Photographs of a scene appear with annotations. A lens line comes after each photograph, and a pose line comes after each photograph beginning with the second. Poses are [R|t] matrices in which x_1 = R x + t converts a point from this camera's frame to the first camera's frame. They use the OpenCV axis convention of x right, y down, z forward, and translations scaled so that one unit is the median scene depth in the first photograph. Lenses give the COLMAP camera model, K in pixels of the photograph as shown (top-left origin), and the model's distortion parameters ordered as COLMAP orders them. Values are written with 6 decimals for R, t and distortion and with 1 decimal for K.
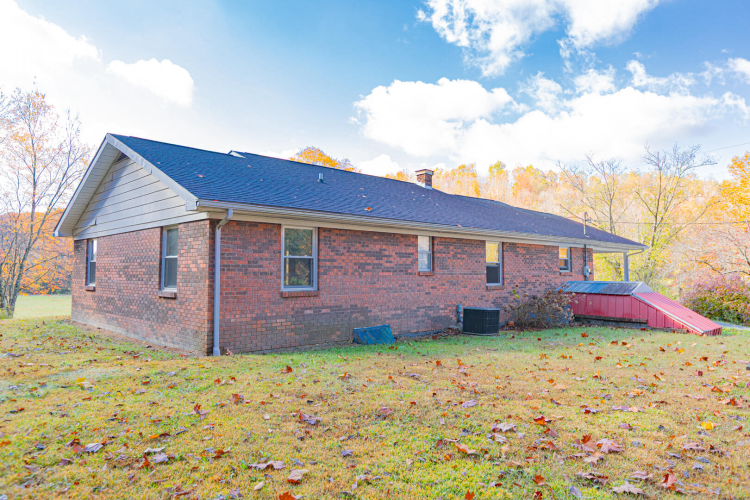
lens RADIAL K [[498.3, 0, 375.0], [0, 498.3, 250.0], [0, 0, 1]] dist [0.034110, 0.000101]
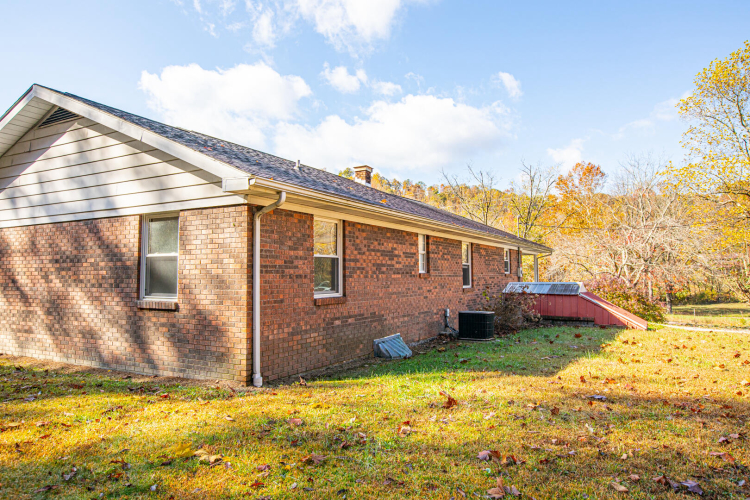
lens RADIAL K [[498.3, 0, 375.0], [0, 498.3, 250.0], [0, 0, 1]] dist [0.034110, 0.000101]
pose [[0.958380, 0.007611, 0.285394, -0.294175], [-0.005594, 0.999953, -0.007882, 0.009662], [-0.285441, 0.005958, 0.958378, 0.181926]]
